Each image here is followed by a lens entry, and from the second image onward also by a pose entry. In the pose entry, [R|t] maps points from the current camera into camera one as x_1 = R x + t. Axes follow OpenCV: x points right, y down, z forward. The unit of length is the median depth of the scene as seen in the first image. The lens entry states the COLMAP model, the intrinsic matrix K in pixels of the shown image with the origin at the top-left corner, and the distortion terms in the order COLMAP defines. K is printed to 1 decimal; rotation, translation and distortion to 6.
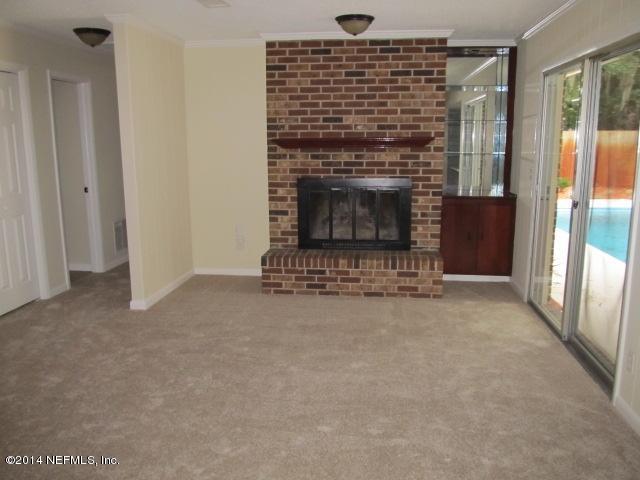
lens RADIAL K [[526.6, 0, 319.6], [0, 526.6, 240.2], [0, 0, 1]] dist [-0.069657, 0.021818]
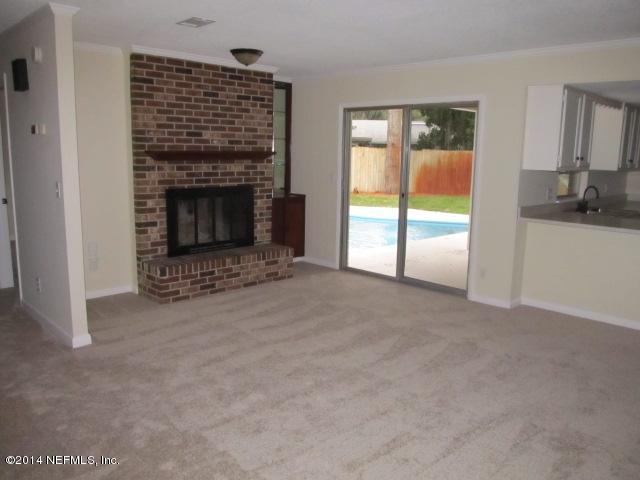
lens RADIAL K [[526.6, 0, 321.4], [0, 526.6, 240.4], [0, 0, 1]] dist [-0.069657, 0.021818]
pose [[0.622390, -0.115000, 0.774213, -0.686467], [0.124764, 0.991077, 0.046914, -0.029010], [-0.772700, 0.067396, 0.631184, 0.125247]]
